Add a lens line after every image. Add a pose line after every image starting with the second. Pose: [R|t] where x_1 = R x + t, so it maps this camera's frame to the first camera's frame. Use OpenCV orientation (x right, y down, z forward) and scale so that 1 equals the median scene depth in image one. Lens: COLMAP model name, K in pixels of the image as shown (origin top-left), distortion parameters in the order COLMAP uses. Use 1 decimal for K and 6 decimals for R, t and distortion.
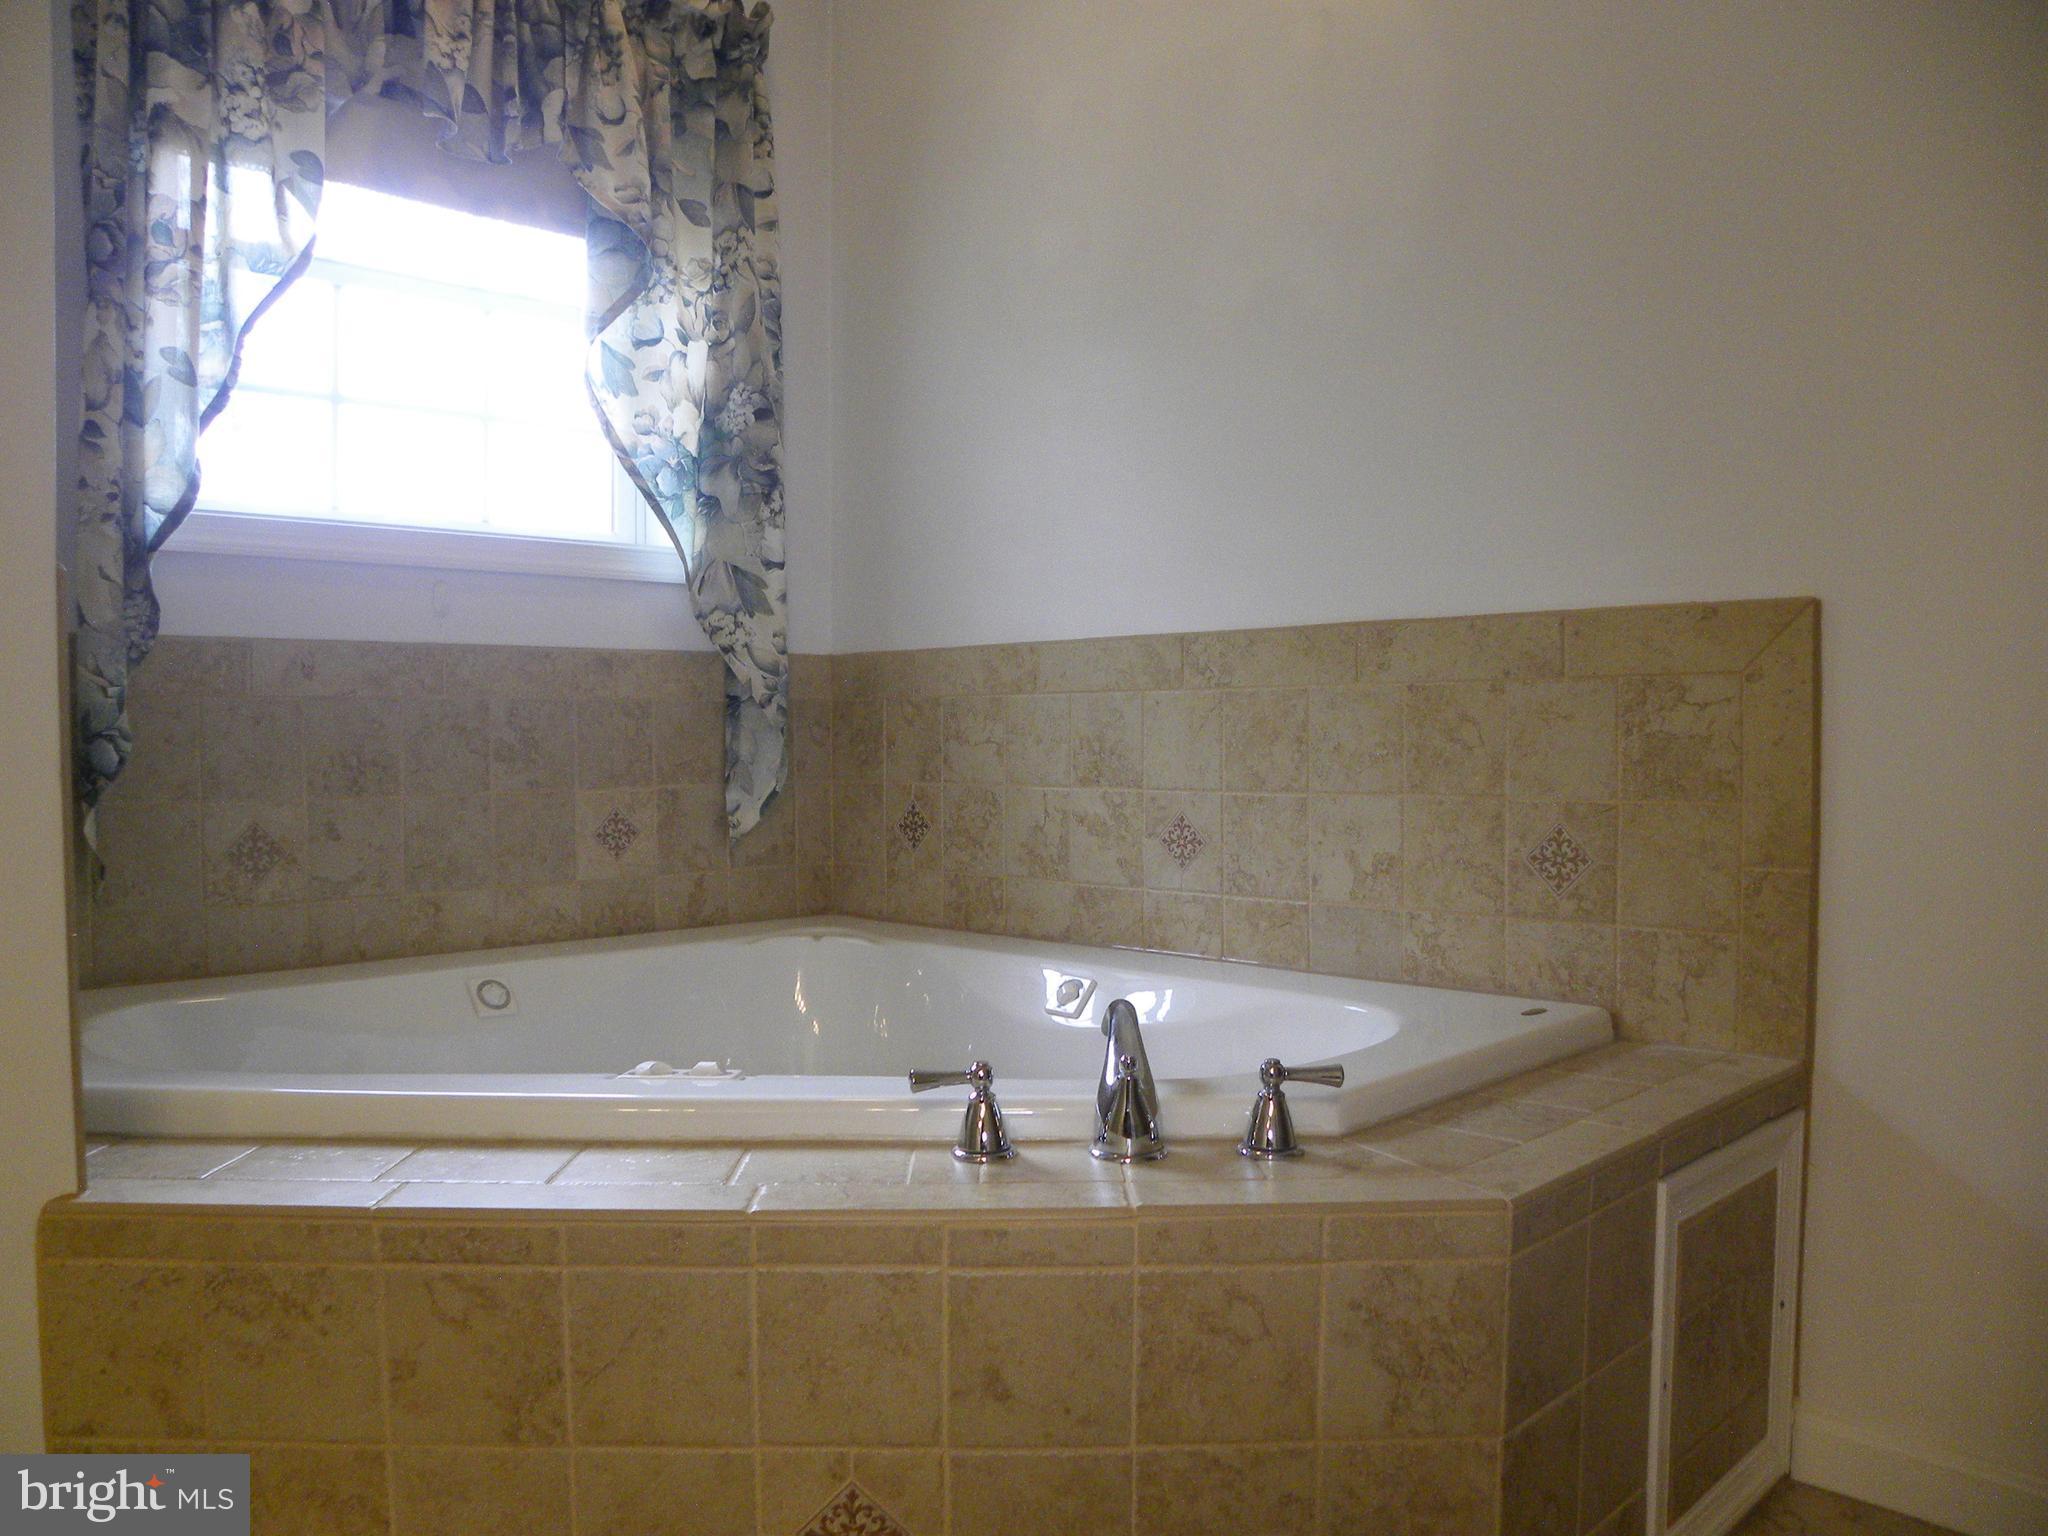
lens RADIAL K [[1595.3, 0, 1014.6], [0, 1595.3, 774.0], [0, 0, 1]] dist [-0.141029, 0.089686]
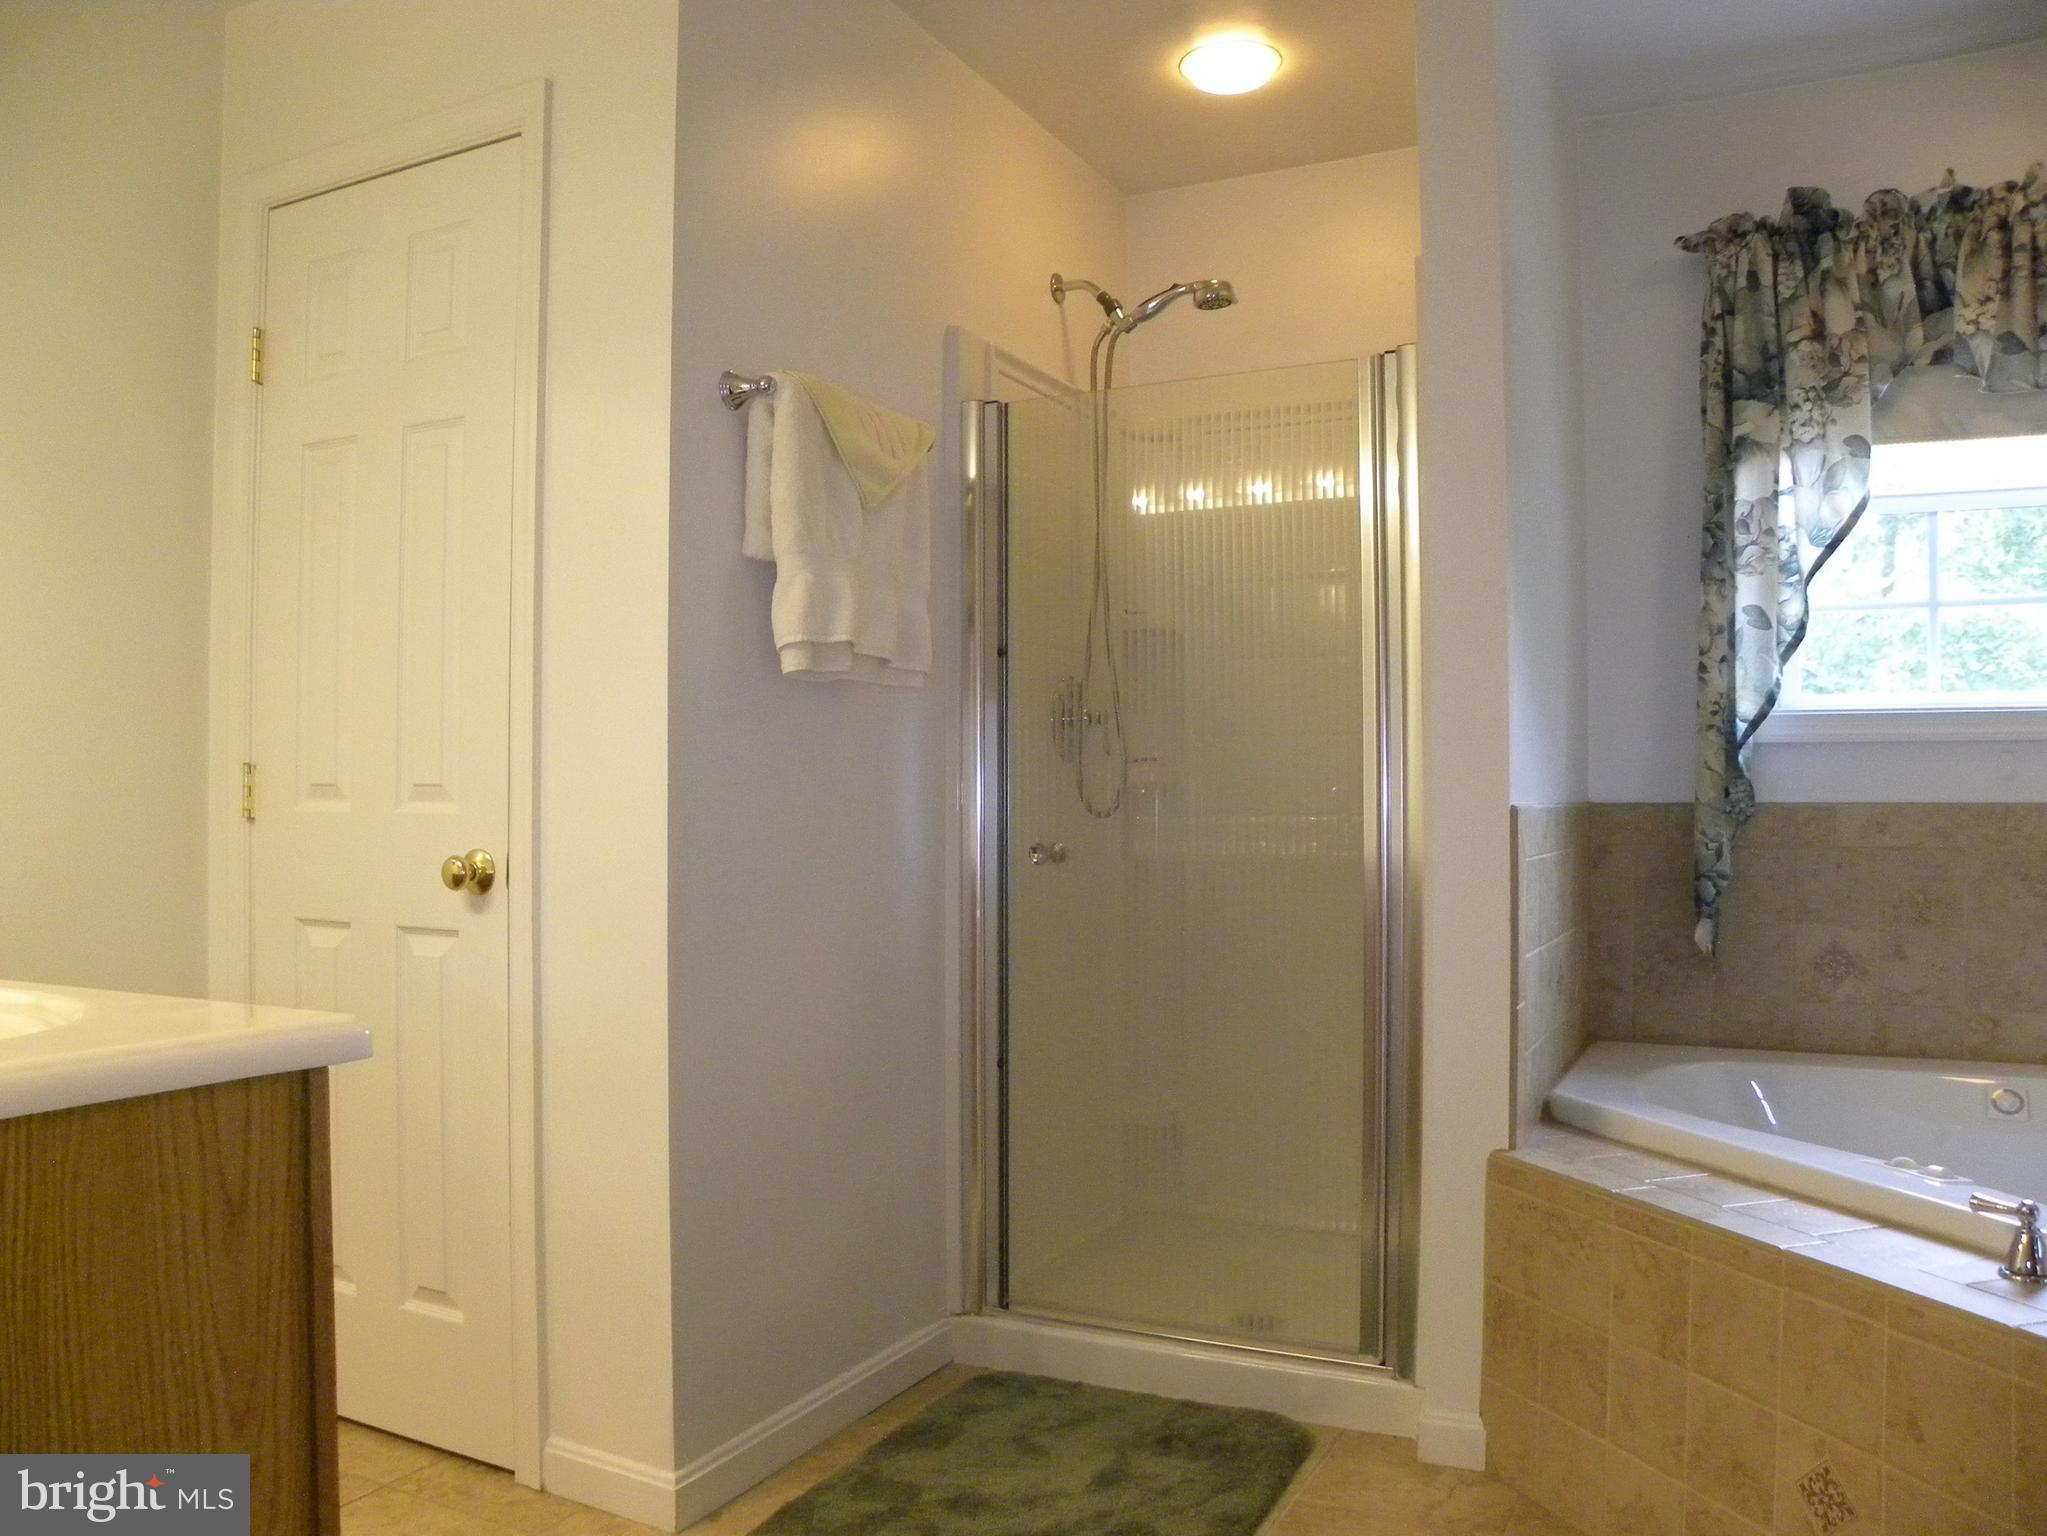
lens RADIAL K [[1594.6, 0, 1014.1], [0, 1594.6, 774.0], [0, 0, 1]] dist [-0.141029, 0.089686]
pose [[0.309878, -0.007226, -0.950749, 0.590284], [-0.027260, 0.999493, -0.016481, -0.076205], [0.950385, 0.031024, 0.309524, -0.092559]]
